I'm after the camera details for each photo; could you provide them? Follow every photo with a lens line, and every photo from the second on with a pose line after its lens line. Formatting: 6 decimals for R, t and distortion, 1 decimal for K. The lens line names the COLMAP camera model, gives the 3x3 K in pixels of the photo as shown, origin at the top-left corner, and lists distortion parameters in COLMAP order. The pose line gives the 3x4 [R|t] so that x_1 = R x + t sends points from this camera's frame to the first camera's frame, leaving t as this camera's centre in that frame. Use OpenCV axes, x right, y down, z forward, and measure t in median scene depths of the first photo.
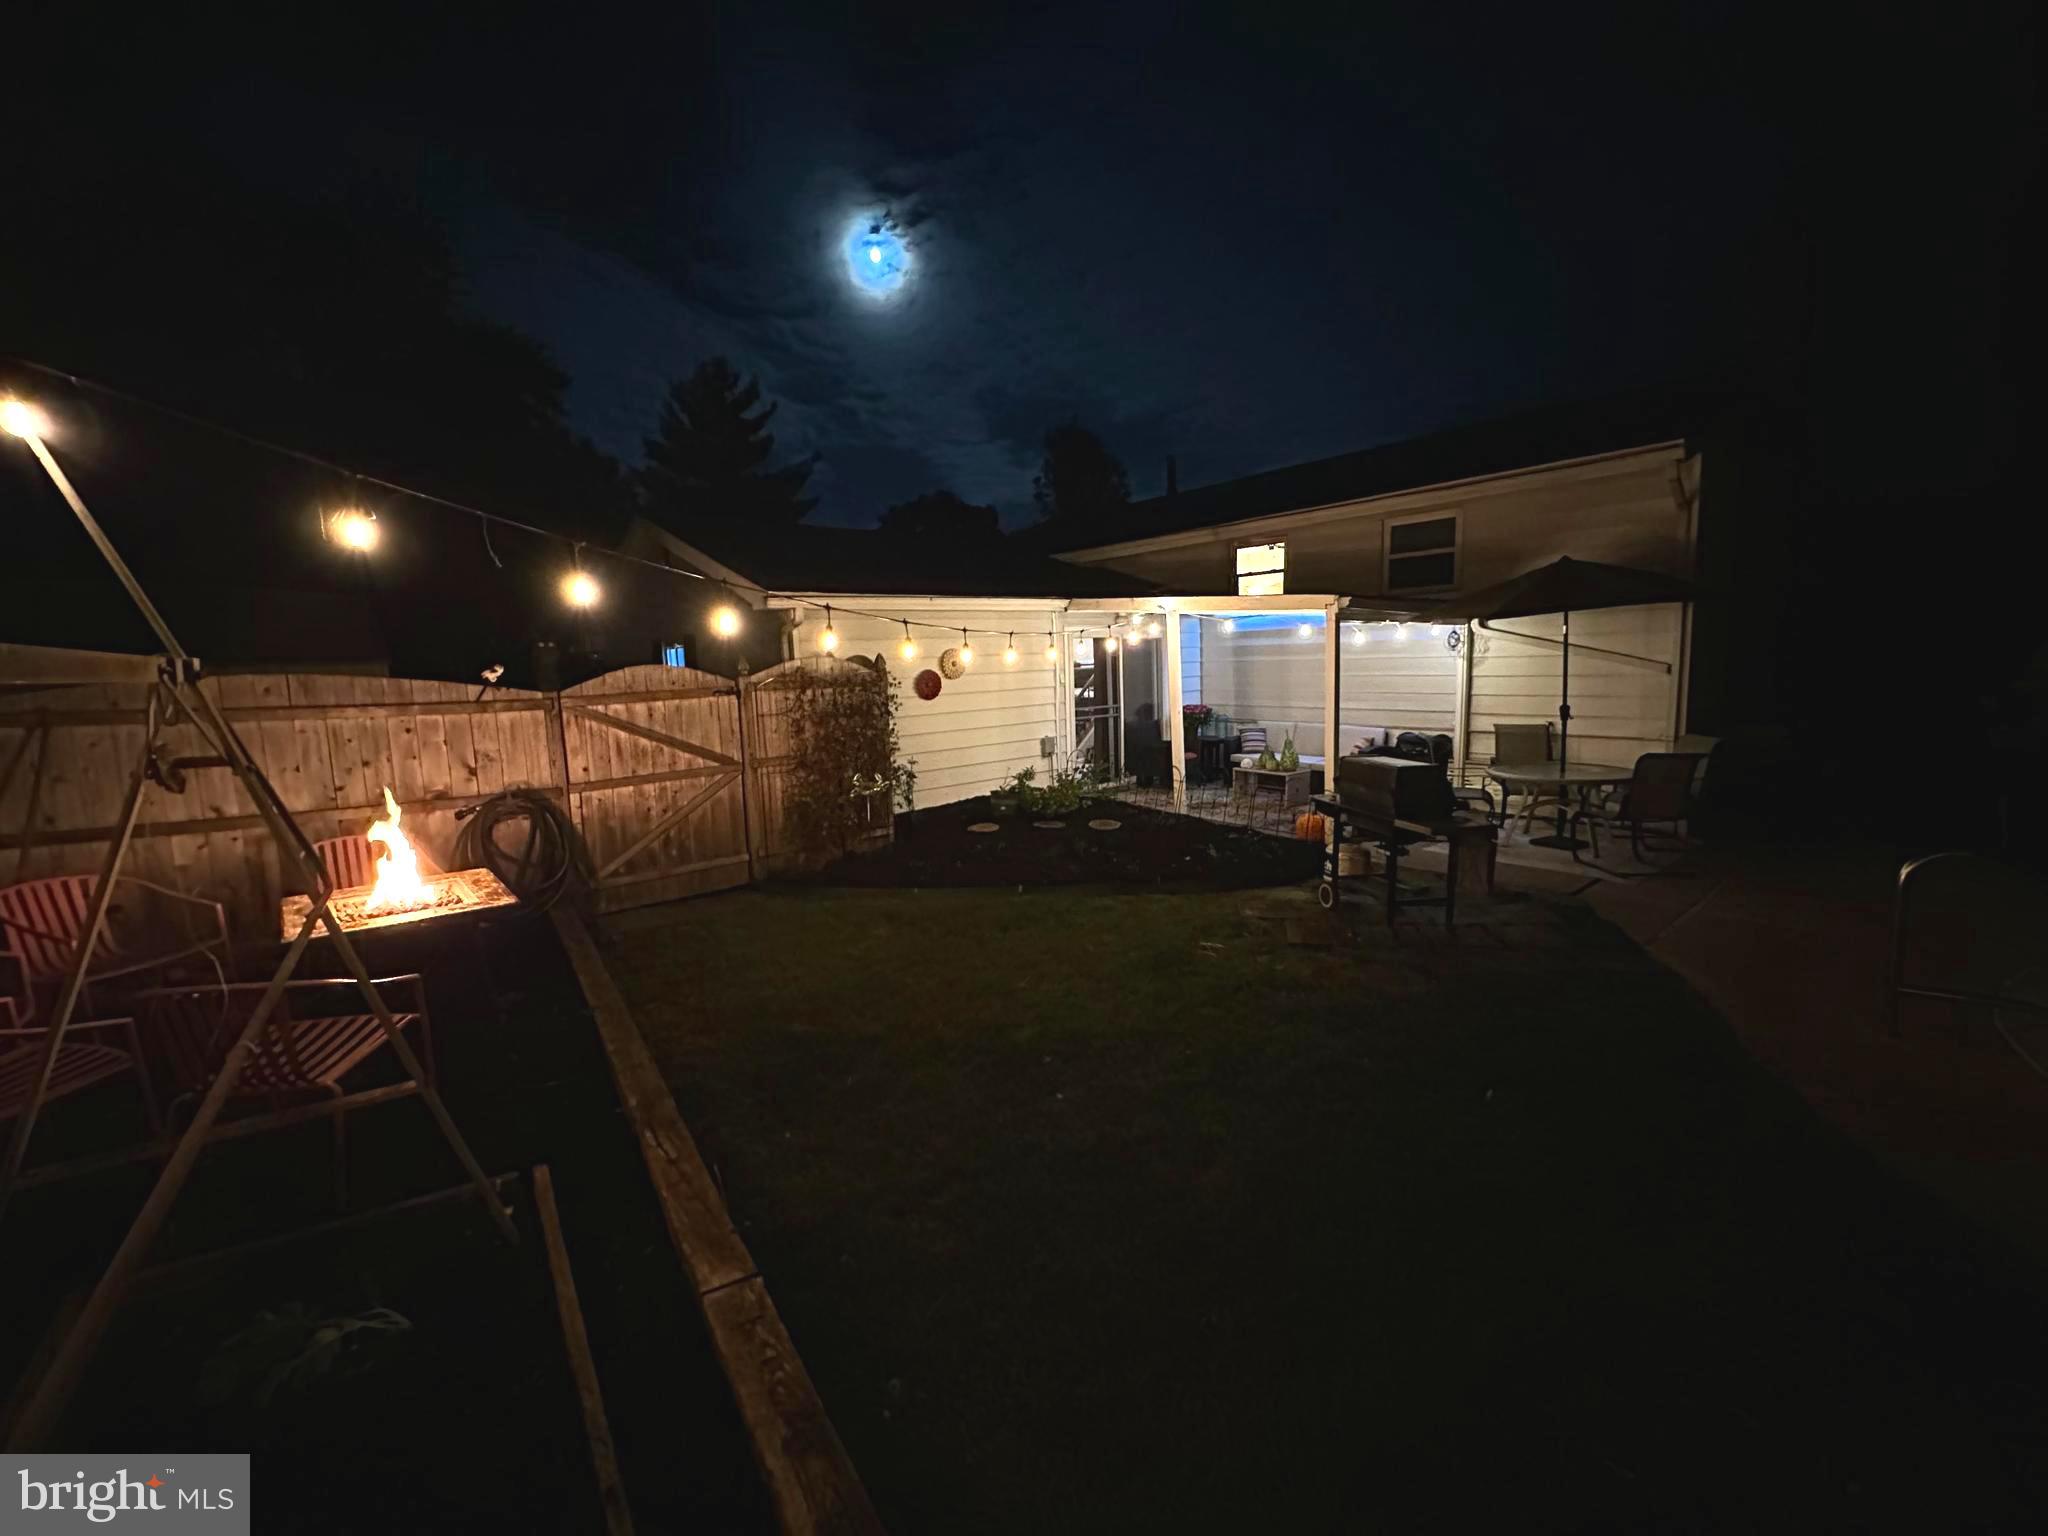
lens RADIAL K [[818.2, 0, 1024.0], [0, 818.2, 768.0], [0, 0, 1]] dist [-0.000650, -0.000054]
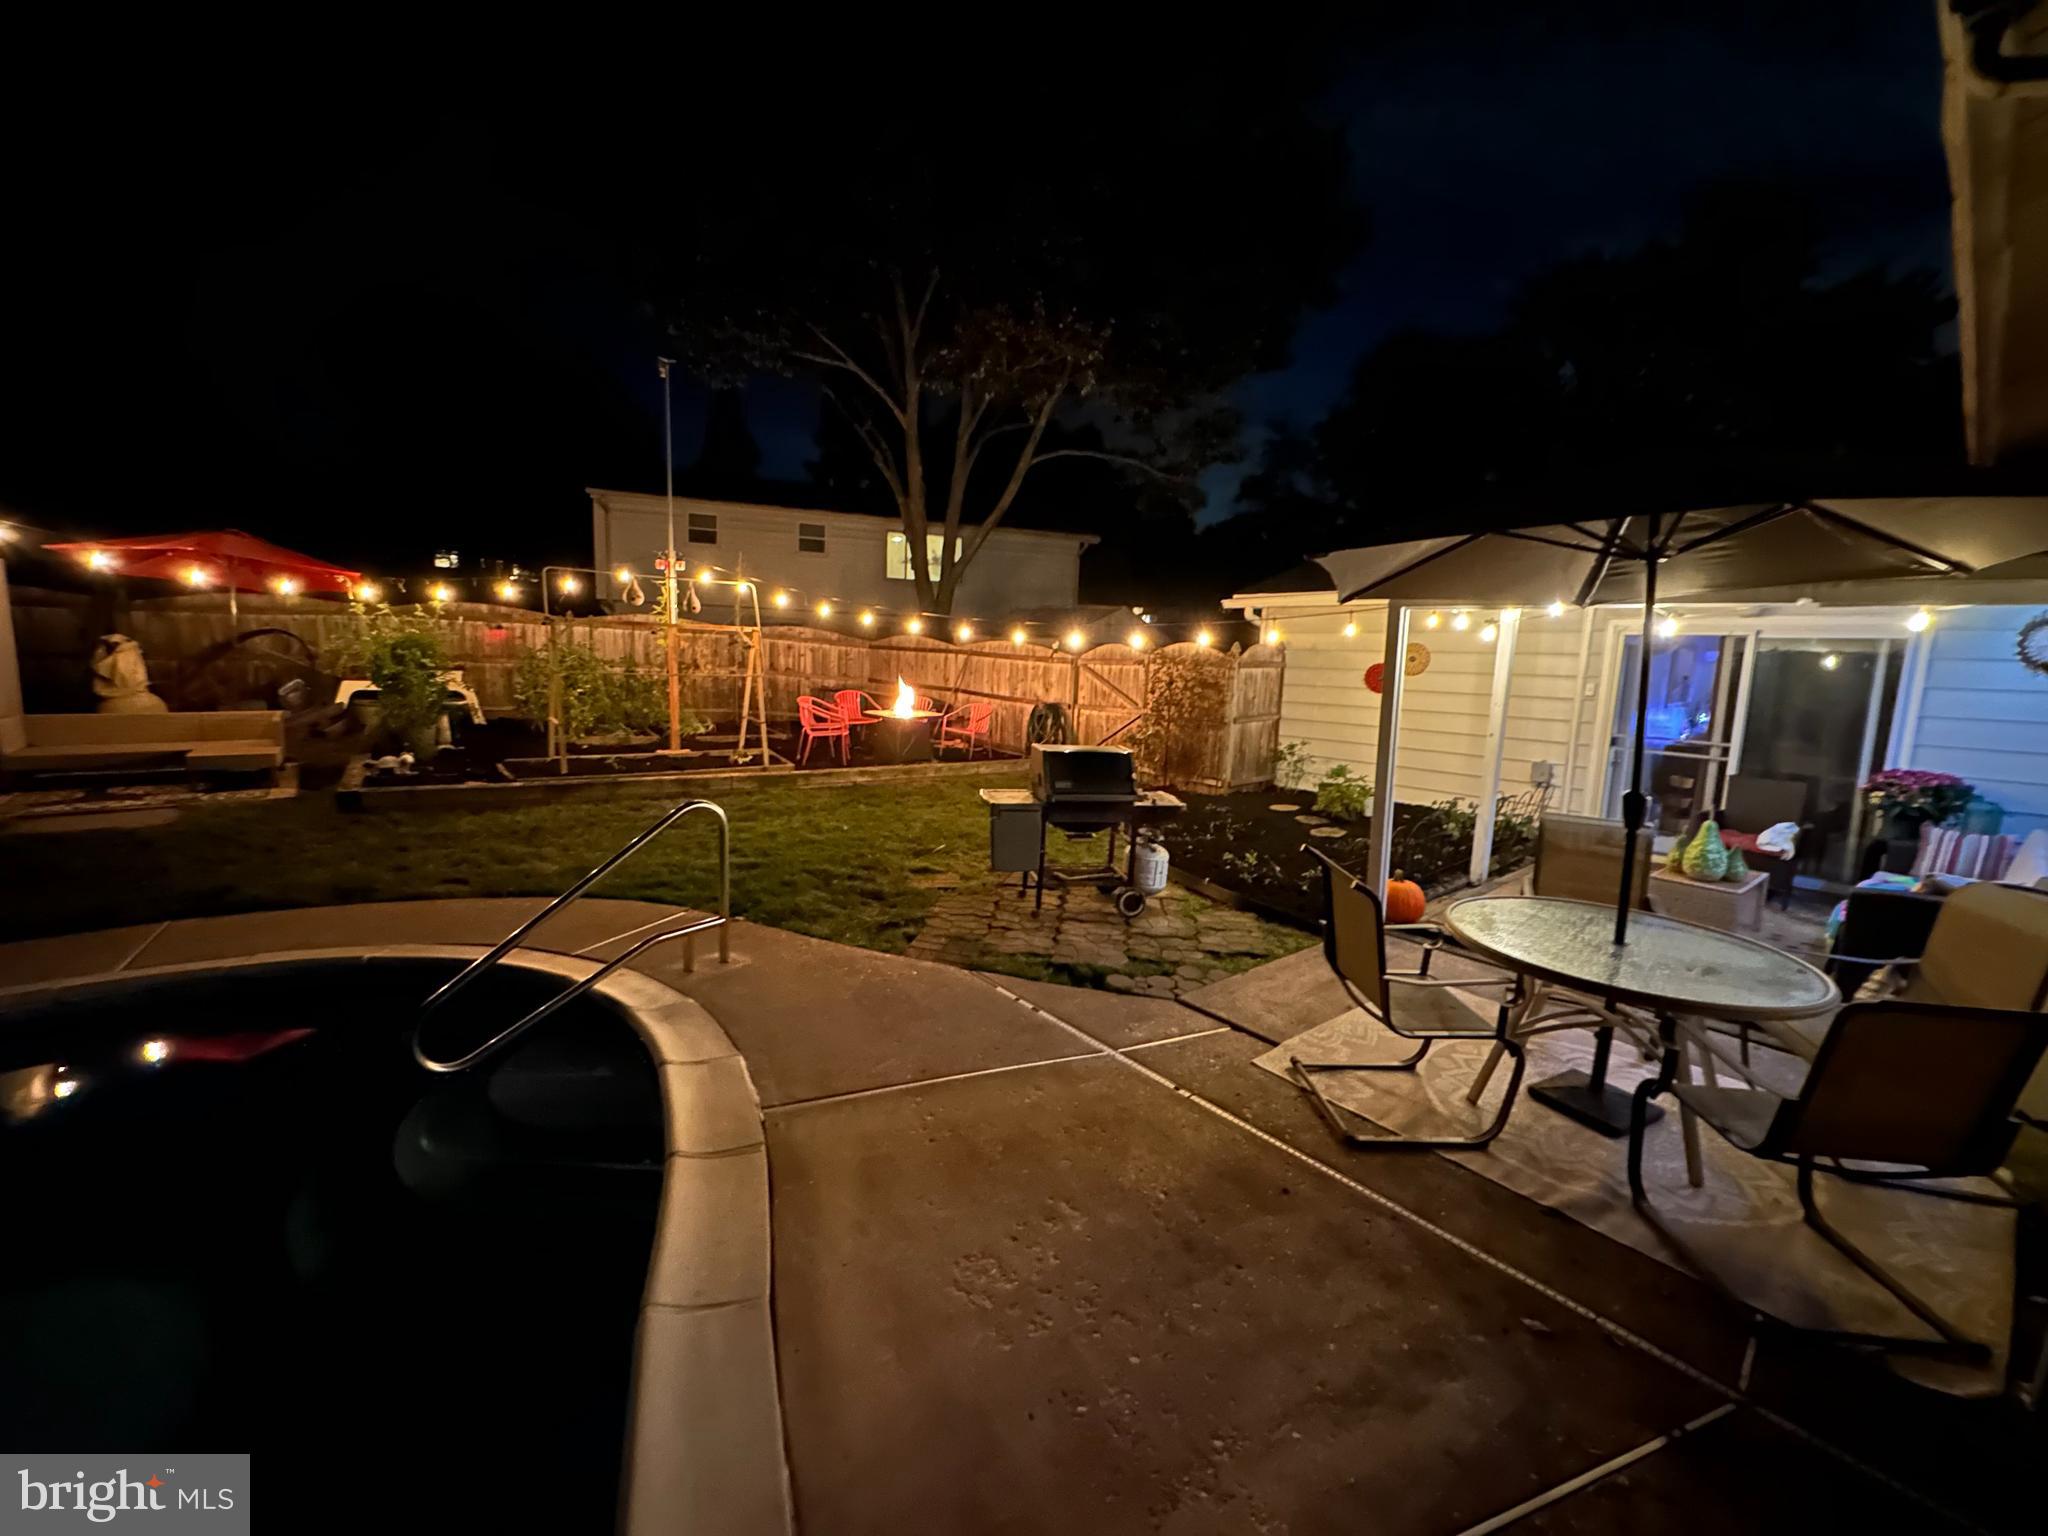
lens RADIAL K [[818.2, 0, 1024.0], [0, 818.2, 768.0], [0, 0, 1]] dist [-0.000650, -0.000054]
pose [[0.026907, 0.181663, -0.982993, 1.316960], [-0.161661, 0.971195, 0.175058, -0.146477], [0.986480, 0.154201, 0.055499, 0.781277]]
